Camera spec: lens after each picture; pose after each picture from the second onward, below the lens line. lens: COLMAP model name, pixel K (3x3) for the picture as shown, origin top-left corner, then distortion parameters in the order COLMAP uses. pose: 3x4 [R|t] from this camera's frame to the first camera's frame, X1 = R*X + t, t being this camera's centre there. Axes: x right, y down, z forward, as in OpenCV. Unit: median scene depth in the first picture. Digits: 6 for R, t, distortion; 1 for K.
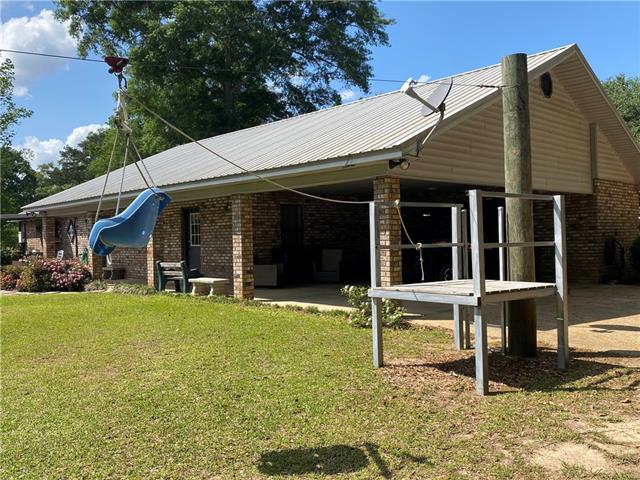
lens RADIAL K [[569.5, 0, 320.0], [0, 569.5, 240.0], [0, 0, 1]] dist [-0.004197, -0.001466]
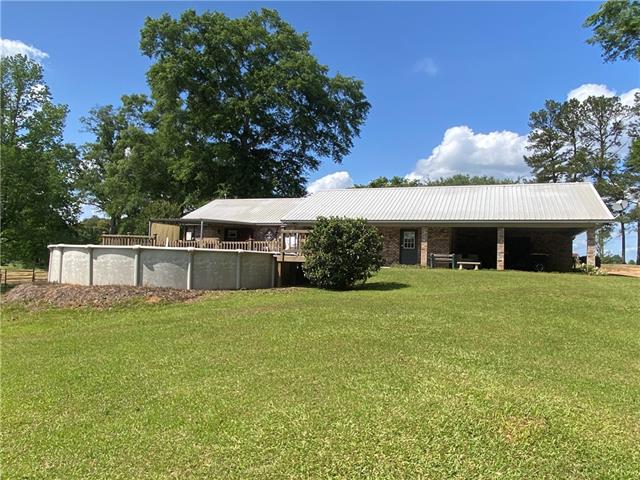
lens RADIAL K [[459.0, 0, 320.0], [0, 459.0, 240.0], [0, 0, 1]] dist [0.009897, 0.002092]
pose [[0.907110, 0.077454, 0.413706, -1.363255], [-0.055517, 0.996352, -0.064807, 0.119522], [-0.417217, 0.035819, 0.908101, -0.379159]]
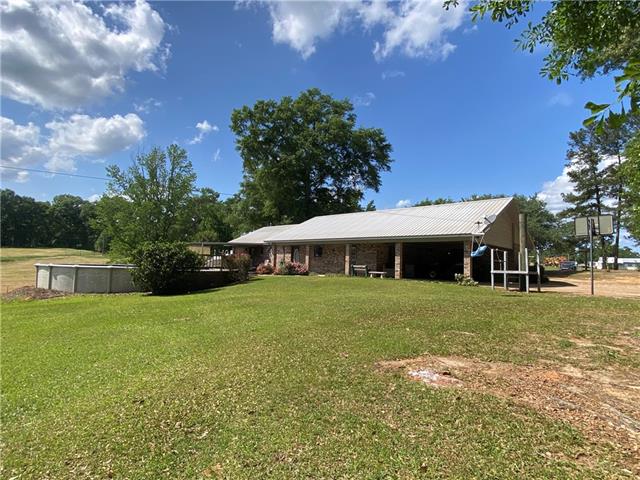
lens RADIAL K [[336.8, 0, 320.0], [0, 336.8, 240.0], [0, 0, 1]] dist [-0.003122, -0.000627]
pose [[0.996751, 0.059092, 0.054736, -0.519647], [-0.054834, 0.995577, -0.076283, 0.048609], [-0.059001, 0.073034, 0.995583, -0.547194]]
